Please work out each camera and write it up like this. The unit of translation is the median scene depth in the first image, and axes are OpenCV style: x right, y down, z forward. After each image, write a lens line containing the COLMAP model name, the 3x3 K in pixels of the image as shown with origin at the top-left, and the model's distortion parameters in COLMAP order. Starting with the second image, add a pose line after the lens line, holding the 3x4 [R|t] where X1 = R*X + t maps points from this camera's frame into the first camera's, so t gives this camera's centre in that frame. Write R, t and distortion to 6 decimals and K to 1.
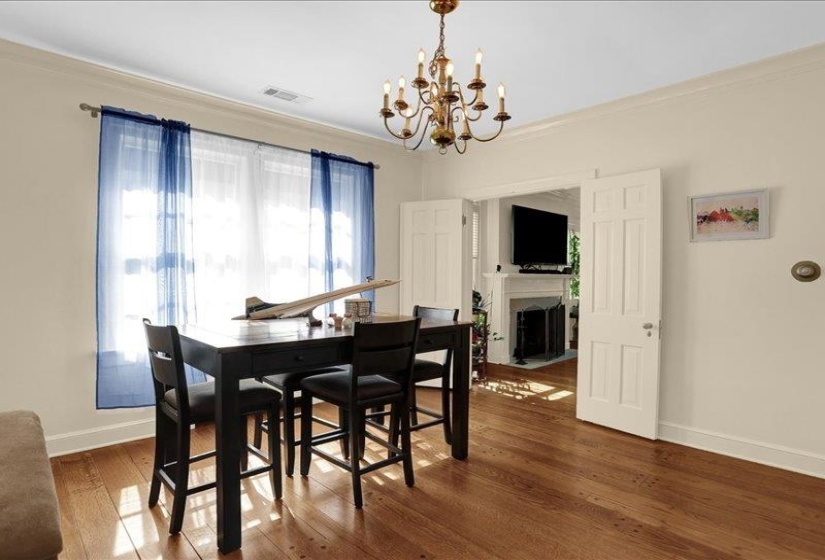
lens RADIAL K [[450.0, 0, 420.7], [0, 450.0, 284.2], [0, 0, 1]] dist [-0.036658, 0.007881]
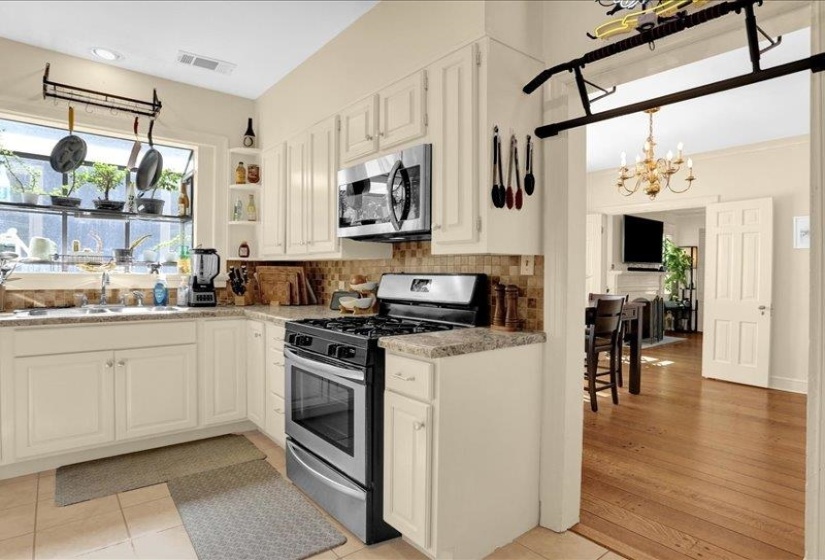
lens RADIAL K [[458.1, 0, 414.5], [0, 458.1, 279.7], [0, 0, 1]] dist [-0.049910, 0.019823]
pose [[0.995001, 0.003835, -0.099789, -0.423223], [-0.004390, 0.999976, -0.005345, 0.016508], [0.099766, 0.005757, 0.994994, -0.498034]]
